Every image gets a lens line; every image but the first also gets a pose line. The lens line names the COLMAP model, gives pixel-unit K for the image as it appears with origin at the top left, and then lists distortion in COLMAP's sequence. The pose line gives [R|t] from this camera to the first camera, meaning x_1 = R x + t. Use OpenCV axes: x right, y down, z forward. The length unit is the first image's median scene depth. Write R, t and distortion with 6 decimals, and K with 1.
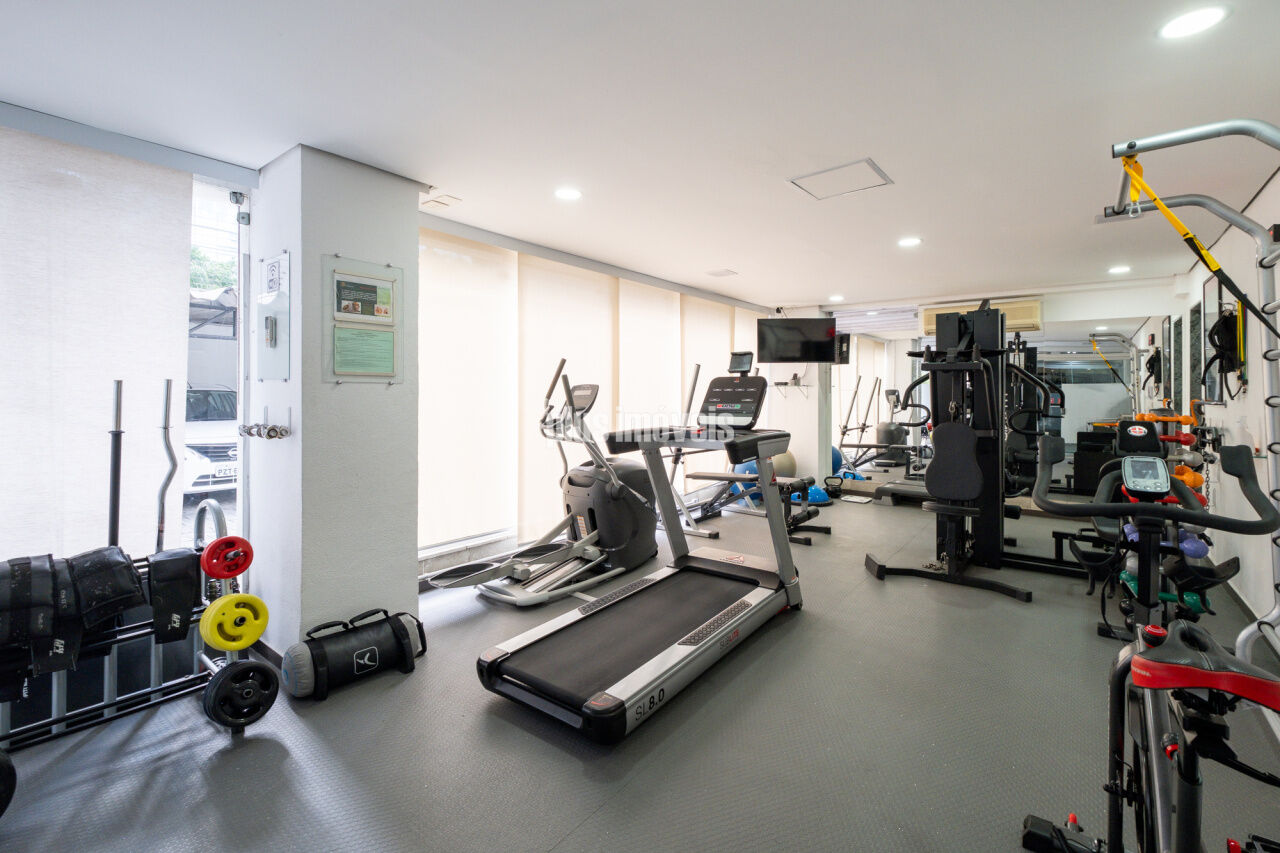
lens RADIAL K [[559.7, 0, 638.1], [0, 559.7, 389.6], [0, 0, 1]] dist [0.009147, -0.001124]
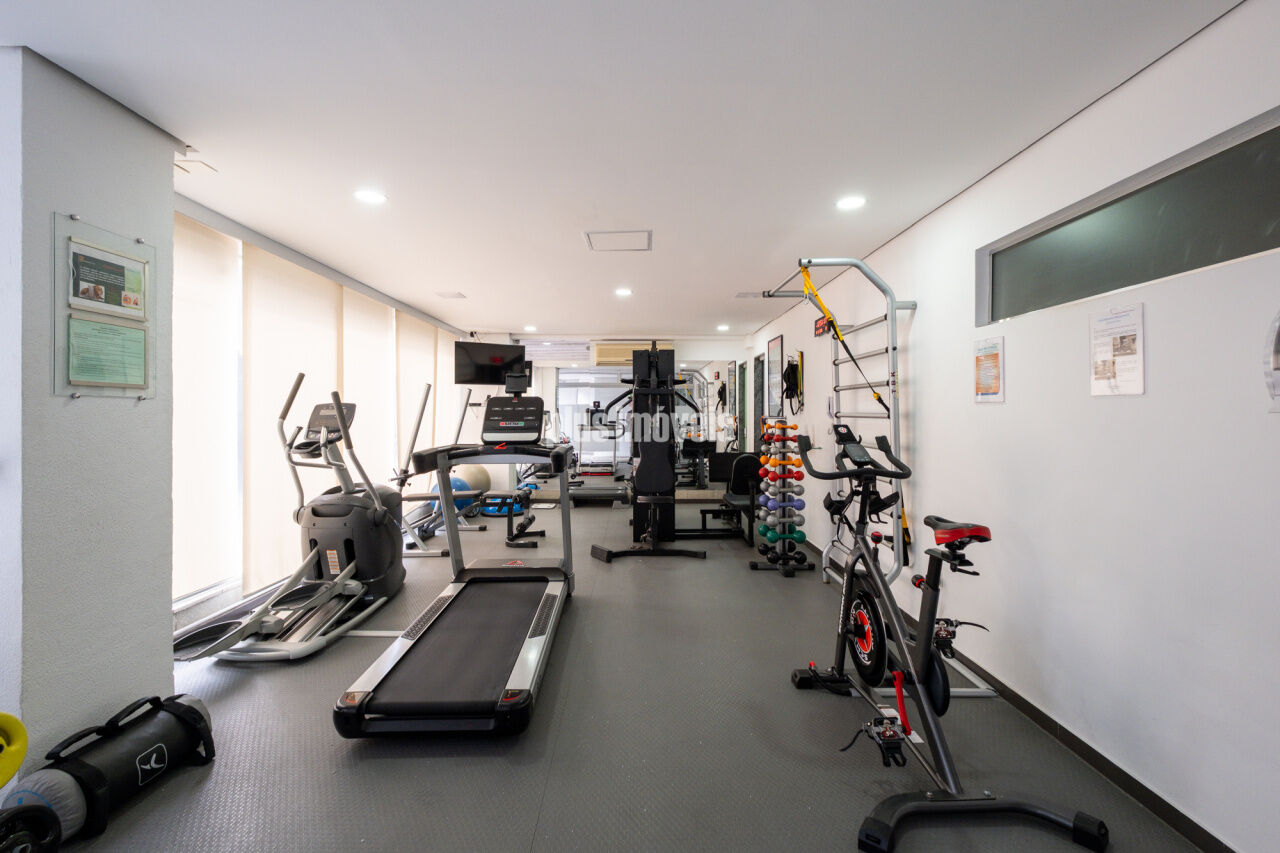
lens RADIAL K [[559.7, 0, 616.4], [0, 559.7, 411.0], [0, 0, 1]] dist [0.009147, -0.001124]
pose [[0.795347, -0.000507, 0.606155, -0.311409], [0.001655, 0.999998, -0.001335, 0.006415], [-0.606153, 0.002064, 0.795346, 0.011483]]
